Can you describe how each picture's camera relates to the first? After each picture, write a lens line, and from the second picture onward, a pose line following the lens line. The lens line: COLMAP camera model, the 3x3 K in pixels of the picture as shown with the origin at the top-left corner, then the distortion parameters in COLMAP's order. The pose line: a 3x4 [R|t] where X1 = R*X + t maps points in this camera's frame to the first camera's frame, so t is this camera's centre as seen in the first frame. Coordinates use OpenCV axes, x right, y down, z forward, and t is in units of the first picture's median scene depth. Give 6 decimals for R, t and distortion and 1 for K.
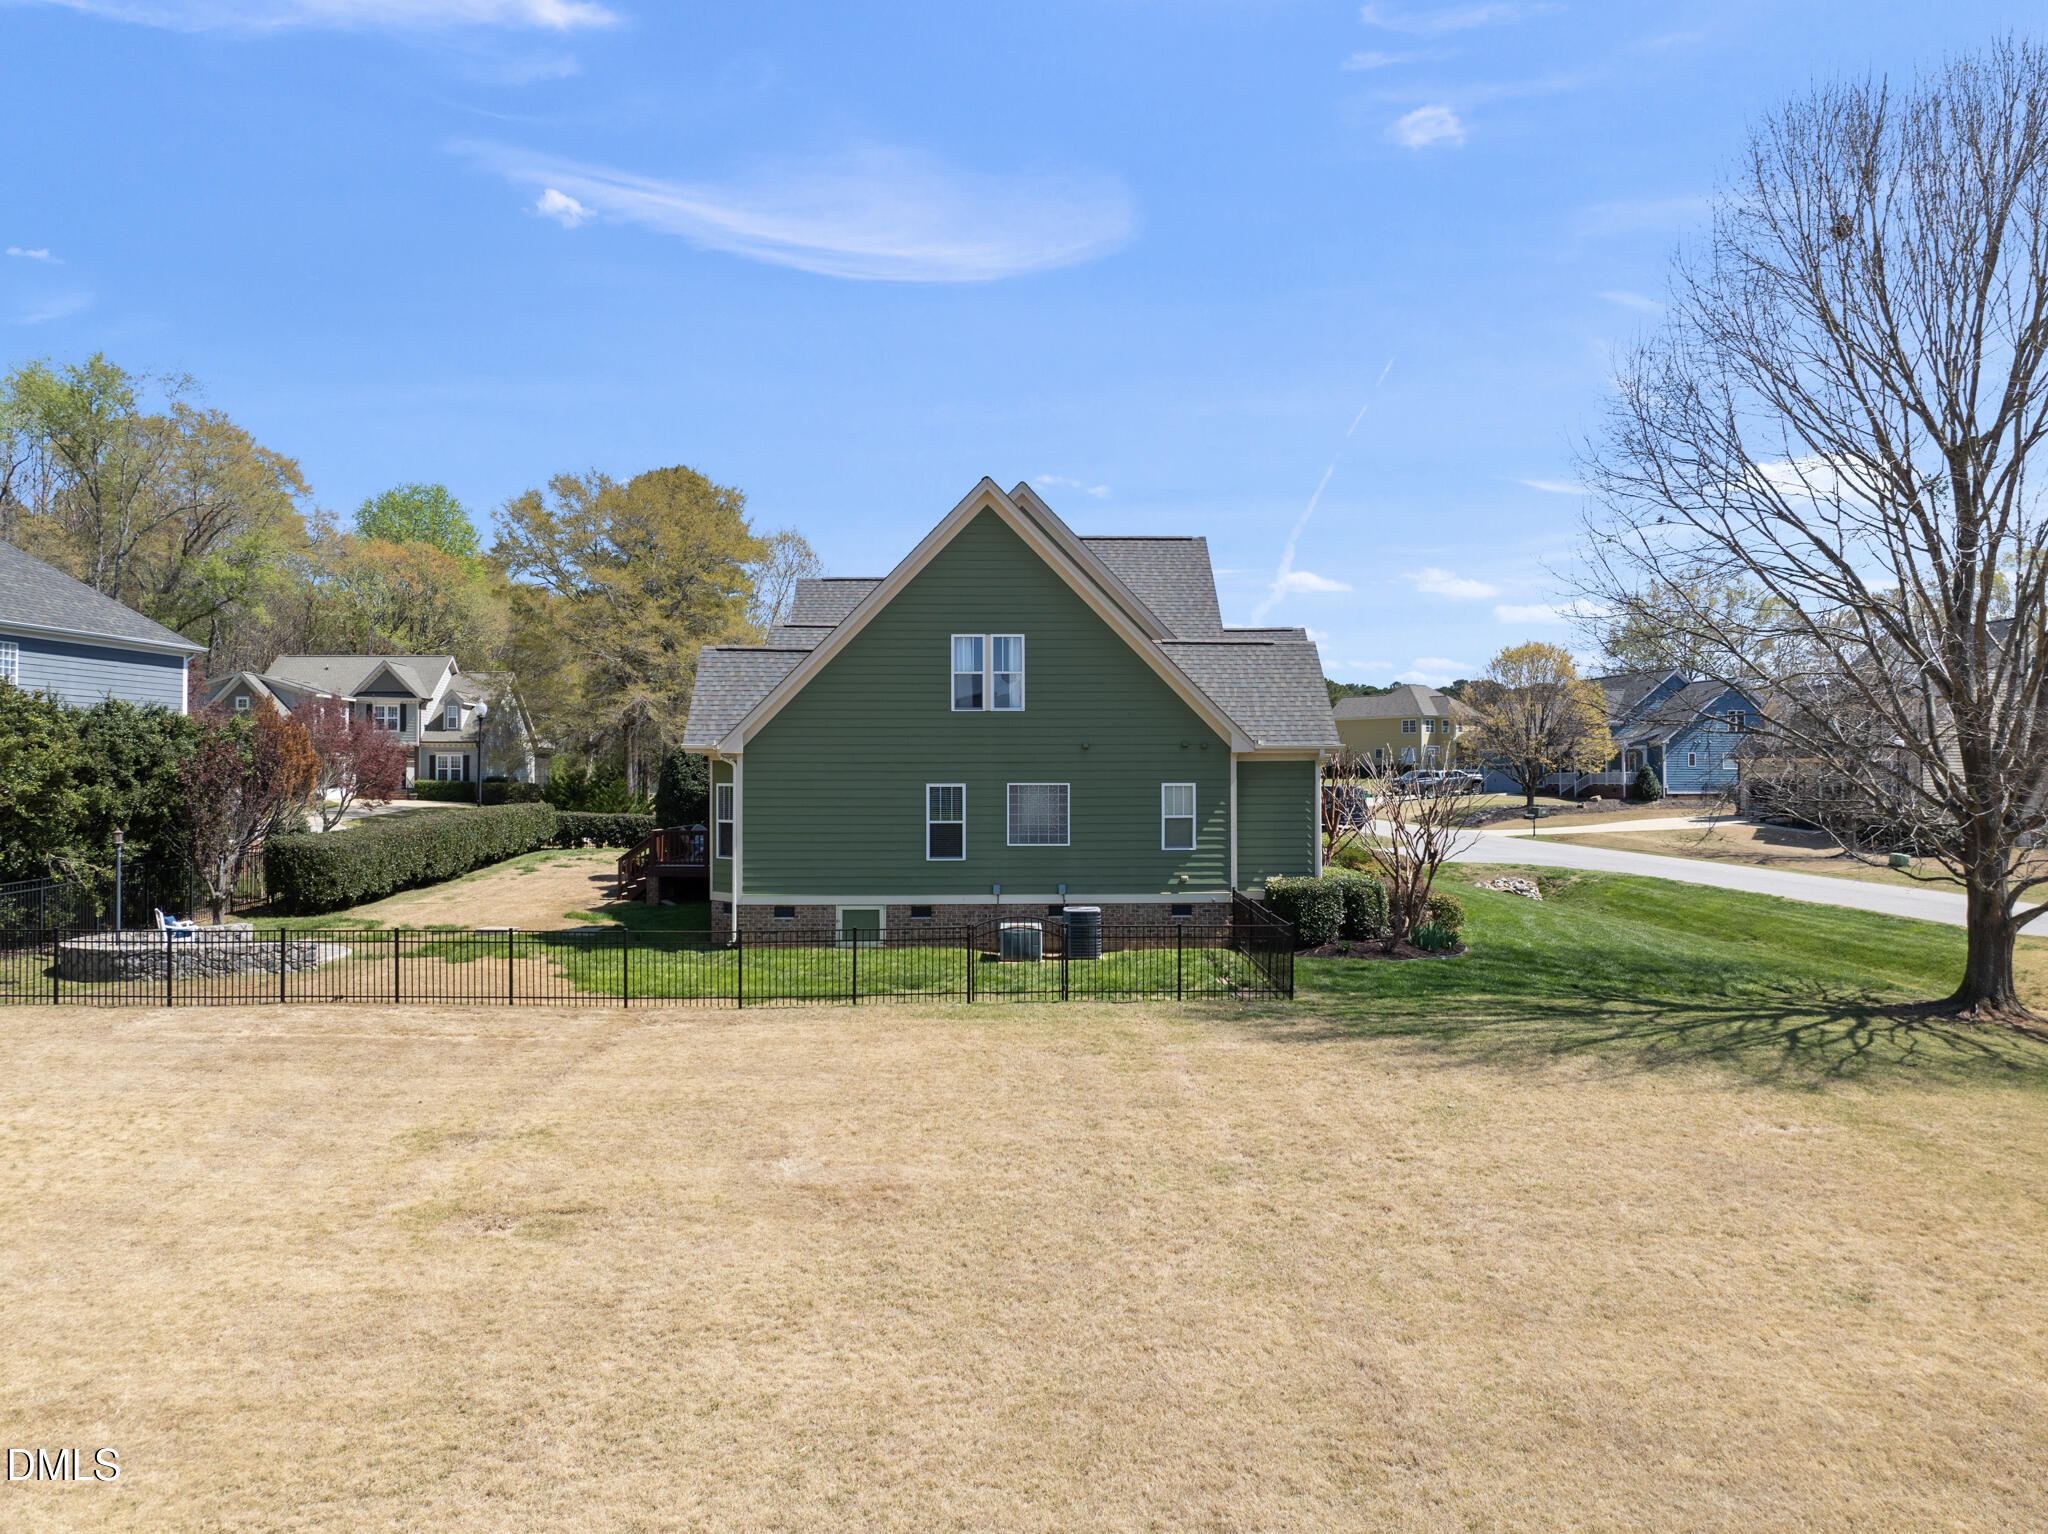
lens RADIAL K [[1416.7, 0, 1024.0], [0, 1416.7, 767.0], [0, 0, 1]] dist [-0.046087, 0.009643]
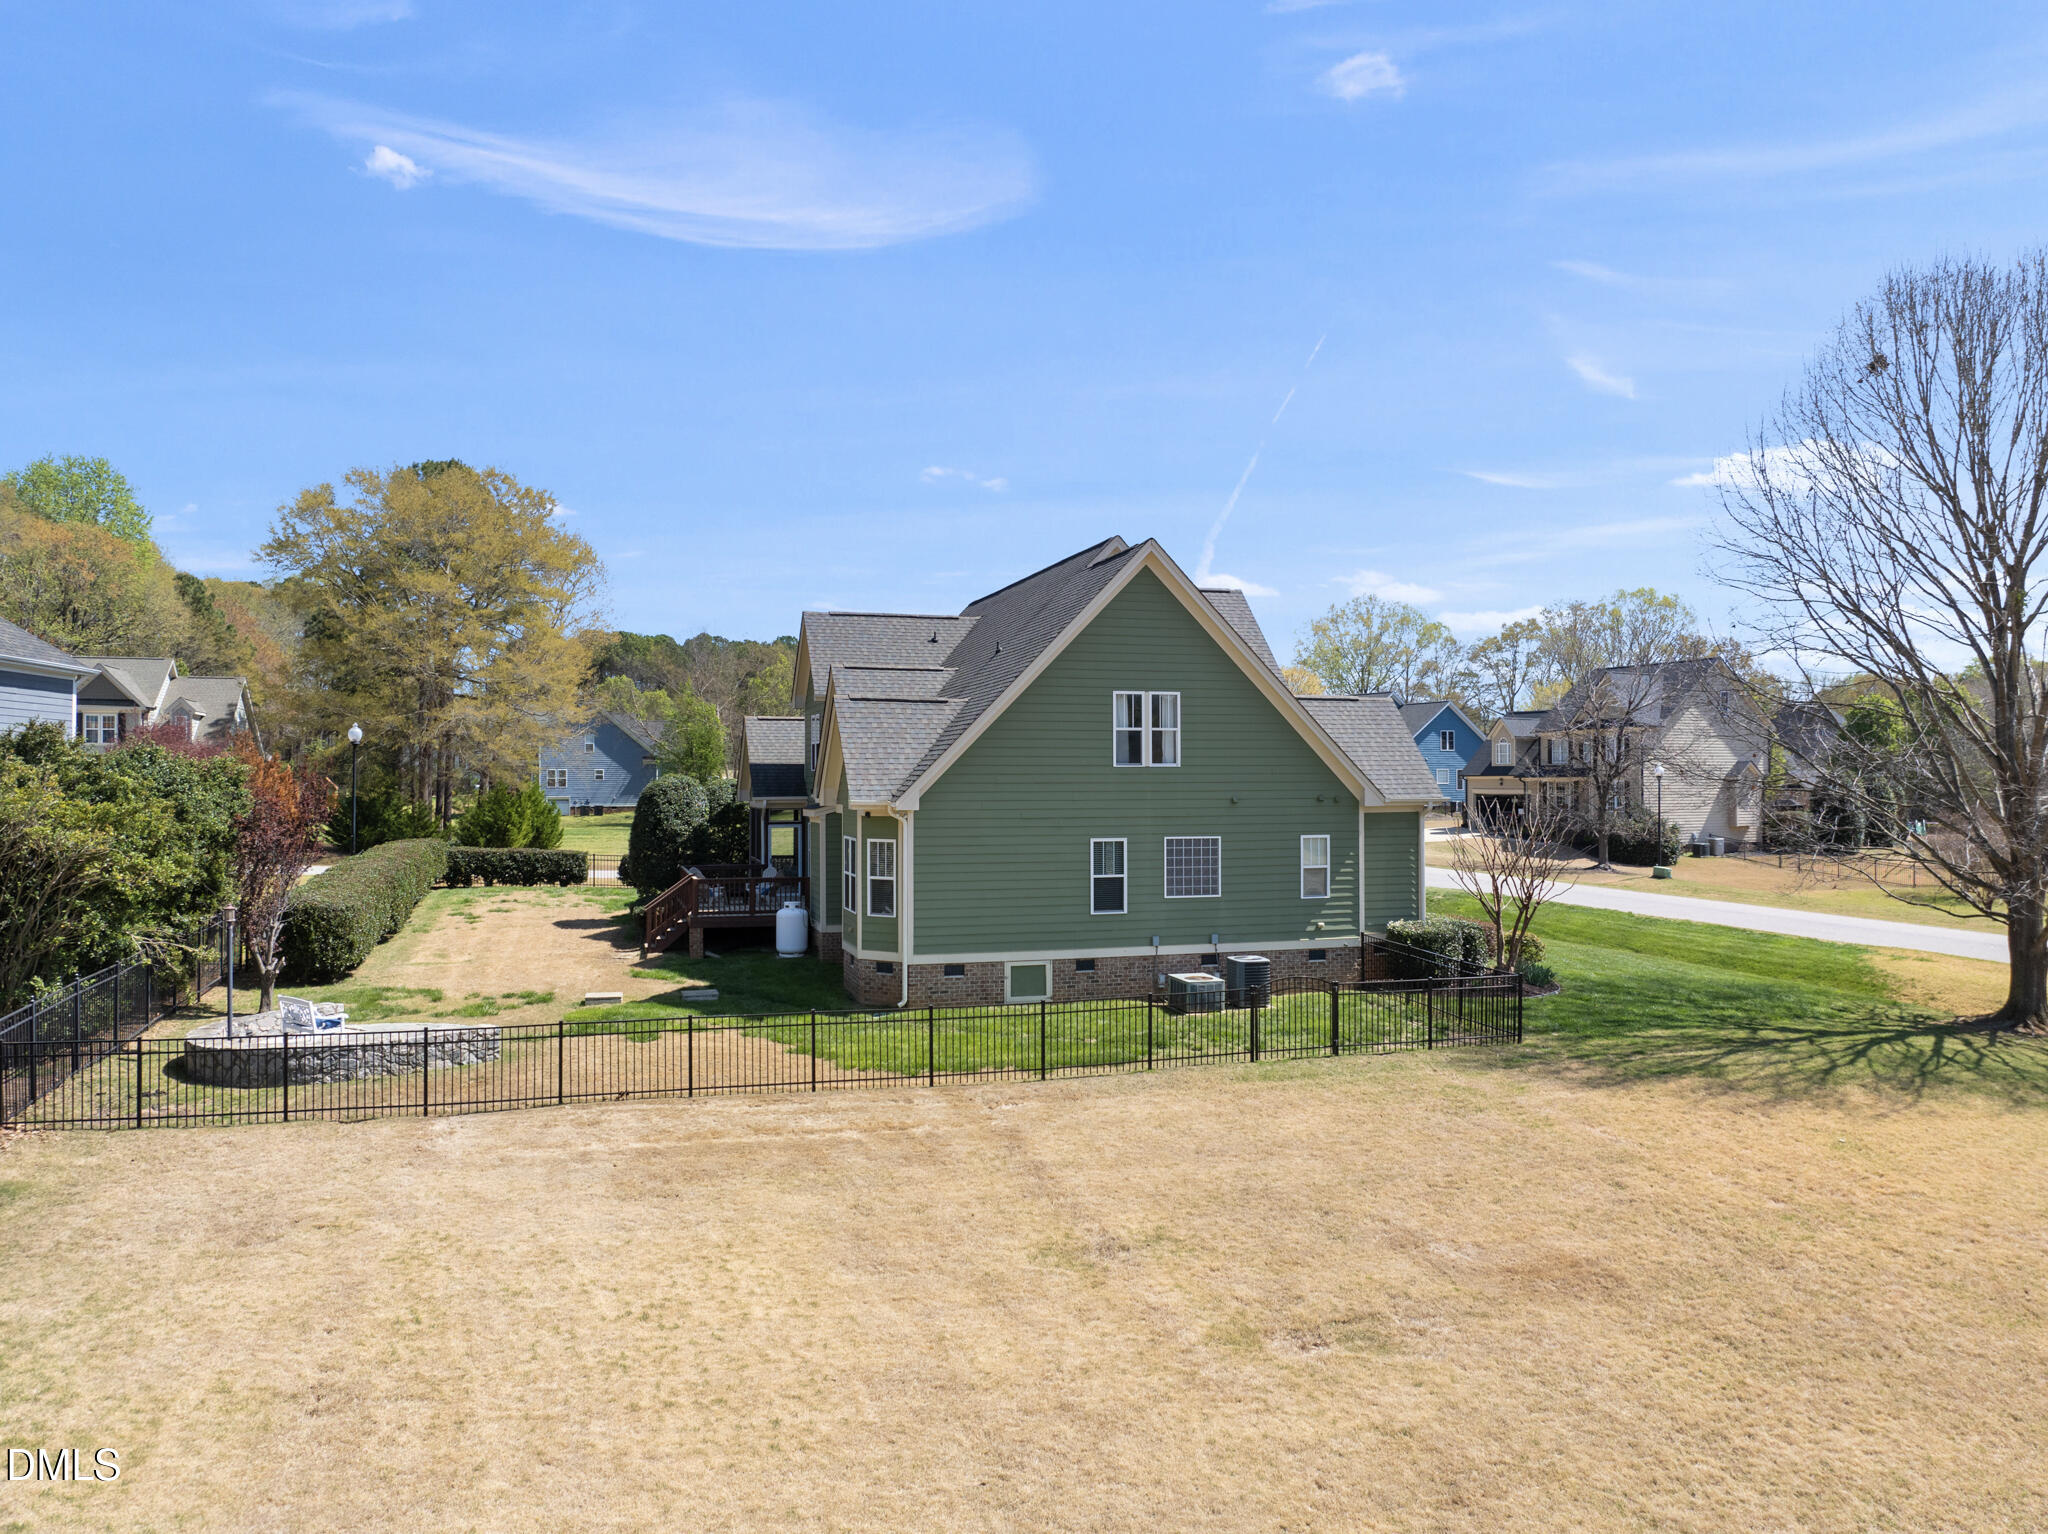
lens RADIAL K [[1416.7, 0, 1024.0], [0, 1416.7, 767.0], [0, 0, 1]] dist [-0.046087, 0.009643]
pose [[0.965550, 0.002766, 0.260203, -0.377339], [-0.002848, 0.999996, -0.000062, -0.039049], [-0.260202, -0.000682, 0.965554, 0.035541]]
